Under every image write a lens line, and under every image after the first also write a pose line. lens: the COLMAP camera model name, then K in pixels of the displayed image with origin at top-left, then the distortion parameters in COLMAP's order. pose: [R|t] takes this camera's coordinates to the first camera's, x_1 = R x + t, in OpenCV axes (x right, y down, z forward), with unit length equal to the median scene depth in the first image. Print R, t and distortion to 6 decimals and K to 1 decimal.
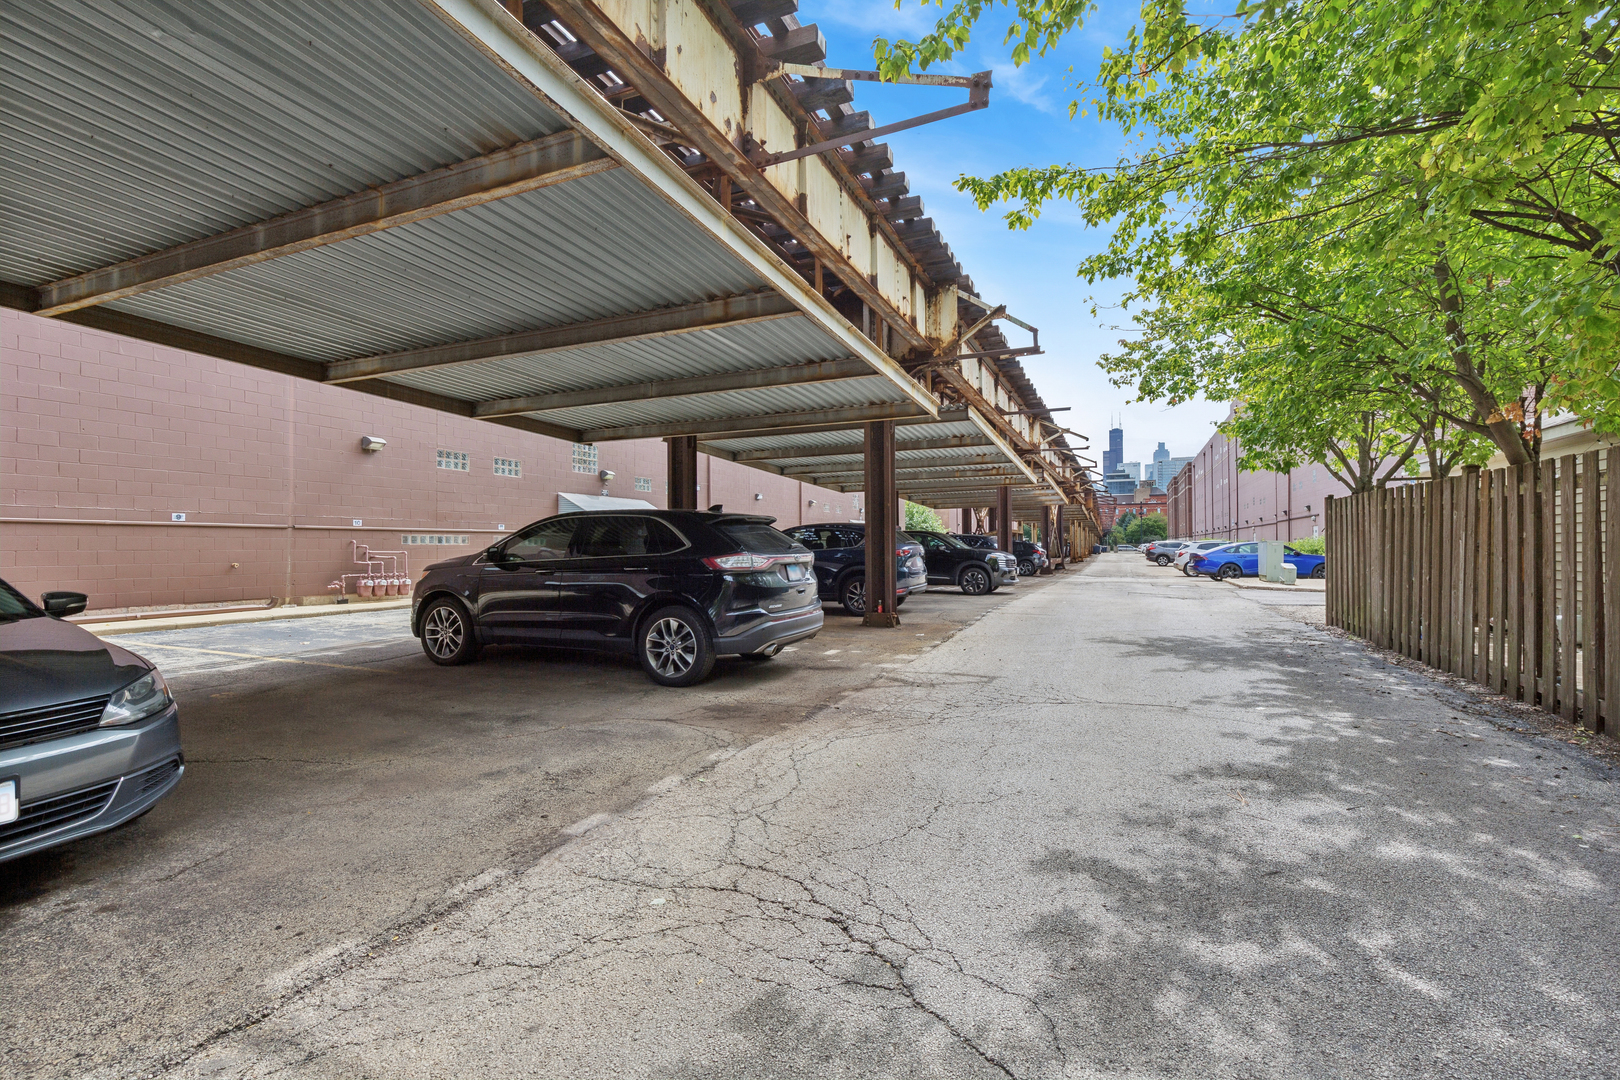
lens RADIAL K [[717.4, 0, 810.1], [0, 717.4, 548.8], [0, 0, 1]] dist [-0.003554, -0.000470]
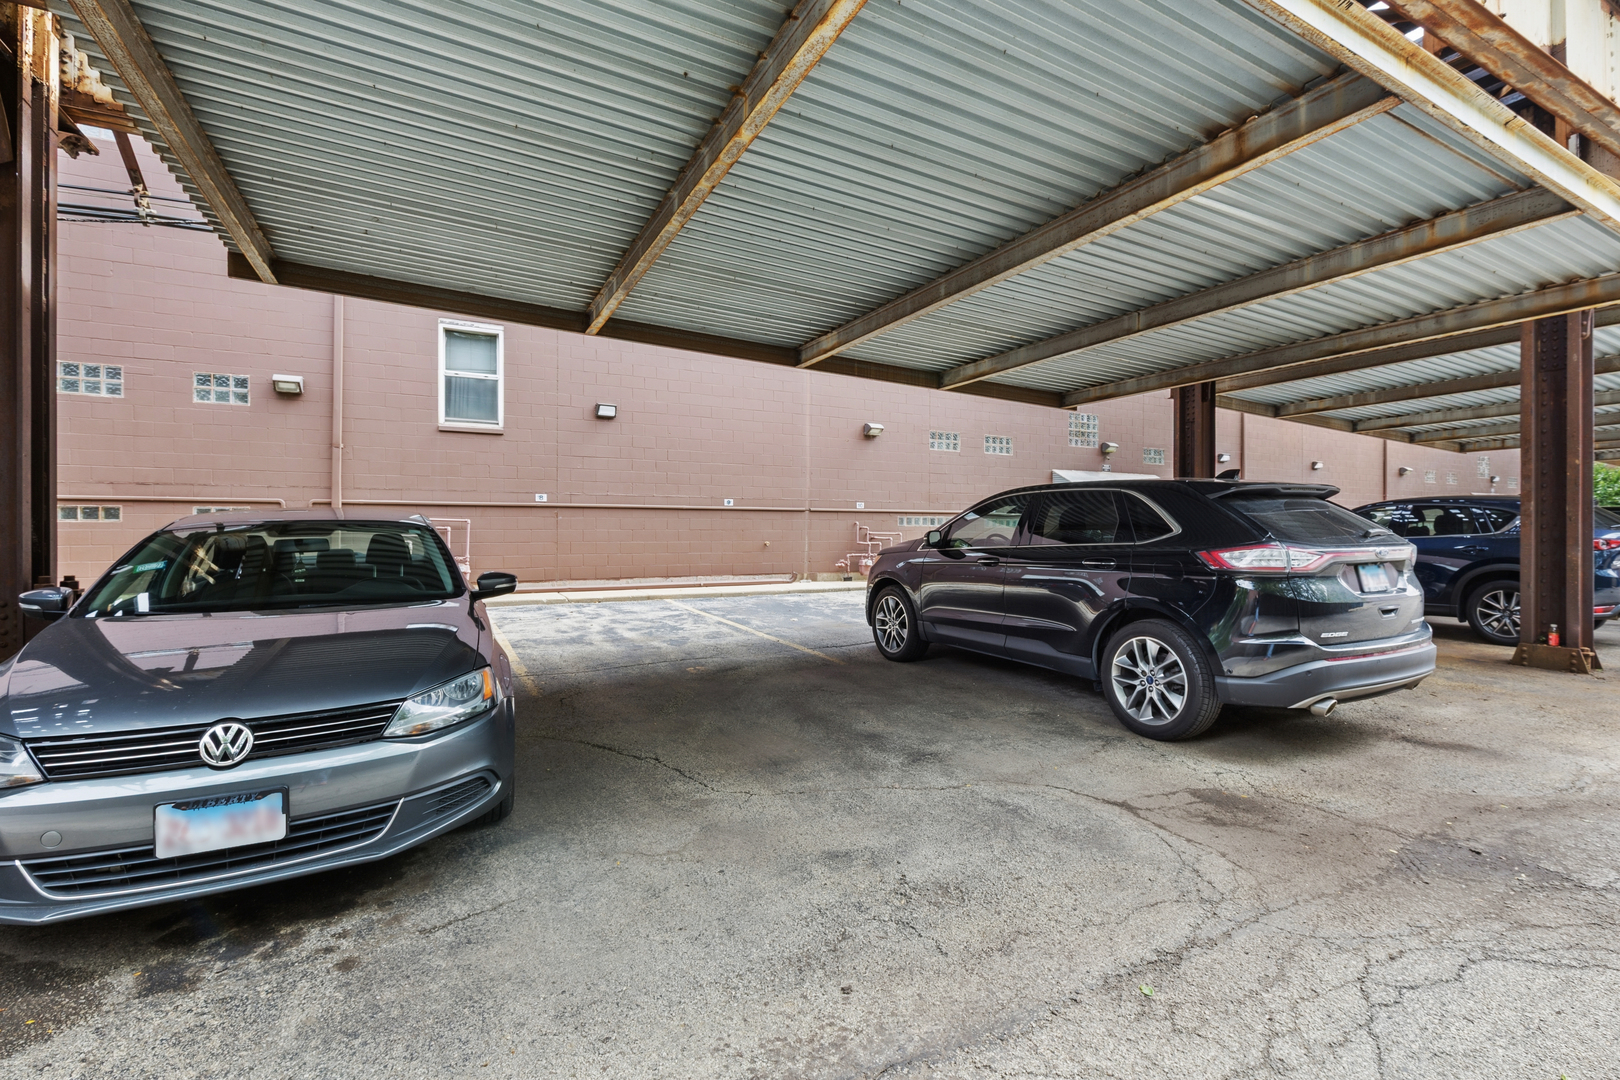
lens RADIAL K [[717.4, 0, 835.9], [0, 717.4, 531.3], [0, 0, 1]] dist [-0.003554, -0.000470]
pose [[0.786215, 0.008638, -0.617893, -0.007313], [-0.007373, 0.999962, 0.004598, -0.004872], [0.617909, 0.000941, 0.786249, 0.274031]]
